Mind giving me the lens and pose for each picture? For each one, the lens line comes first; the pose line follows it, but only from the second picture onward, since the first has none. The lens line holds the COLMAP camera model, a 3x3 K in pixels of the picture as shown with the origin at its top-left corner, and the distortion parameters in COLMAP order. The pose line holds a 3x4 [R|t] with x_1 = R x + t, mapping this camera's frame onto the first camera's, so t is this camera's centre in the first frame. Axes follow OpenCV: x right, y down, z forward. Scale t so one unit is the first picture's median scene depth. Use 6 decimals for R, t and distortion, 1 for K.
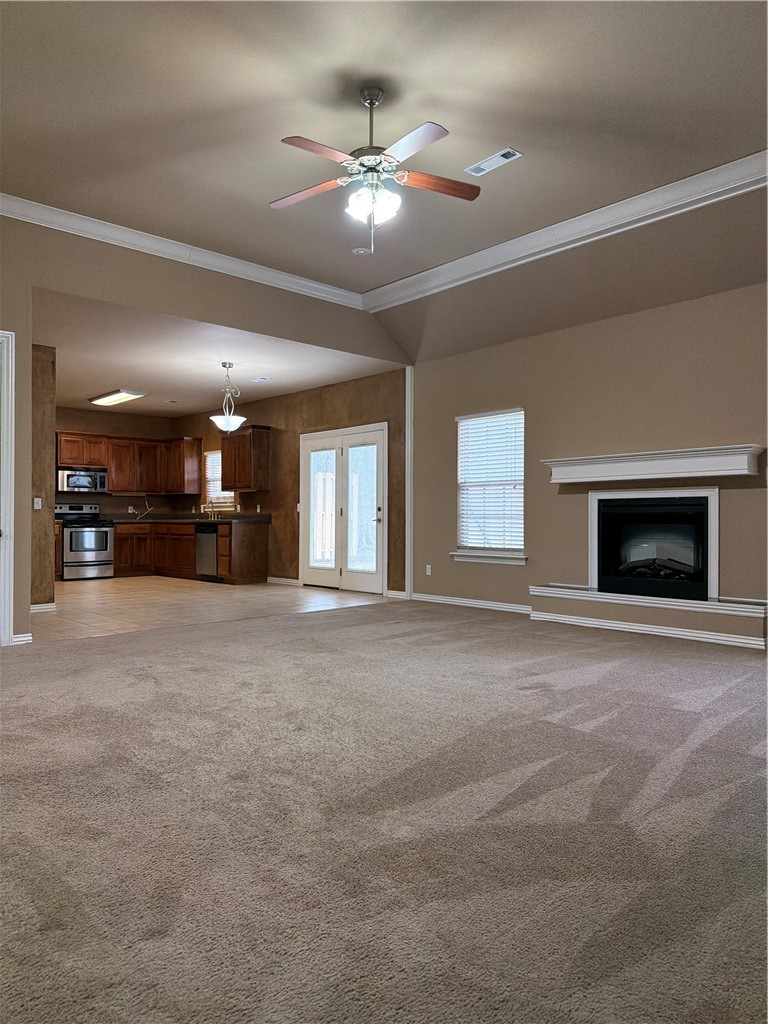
lens RADIAL K [[705.1, 0, 366.9], [0, 705.1, 514.7], [0, 0, 1]] dist [0.218306, -0.000711]
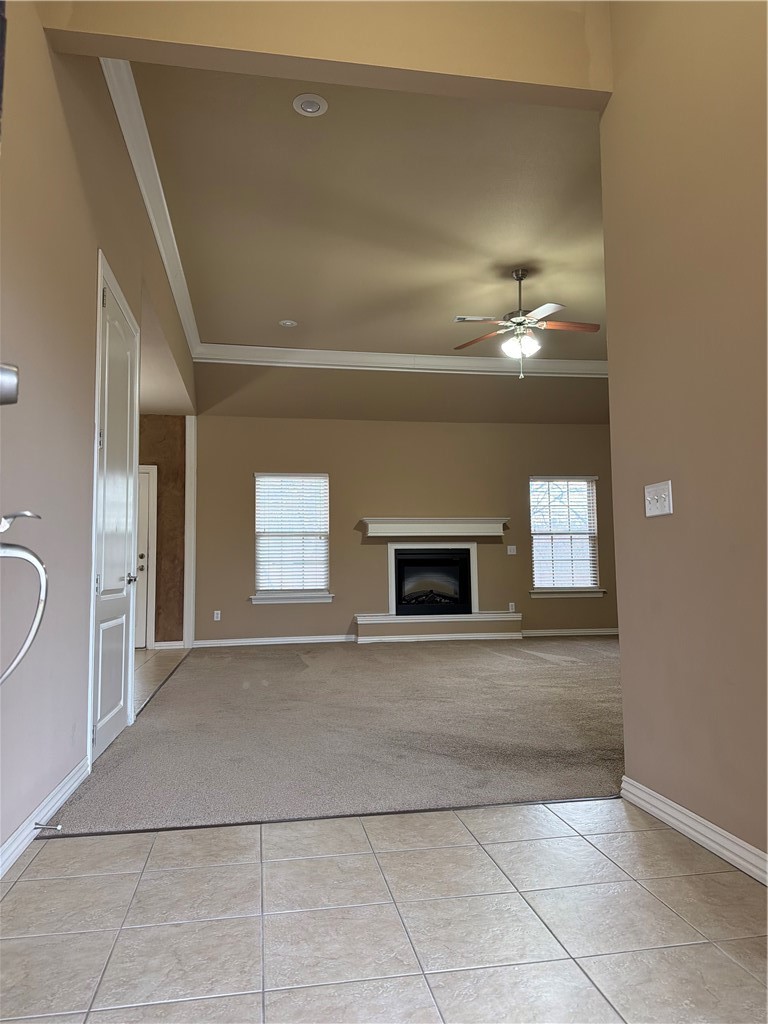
lens RADIAL K [[705.1, 0, 366.9], [0, 705.1, 514.7], [0, 0, 1]] dist [0.218306, -0.000711]
pose [[0.542997, 0.062538, 0.837403, -0.779872], [0.007286, 0.996835, -0.079169, 0.018547], [-0.839703, 0.049090, 0.540823, 0.284475]]
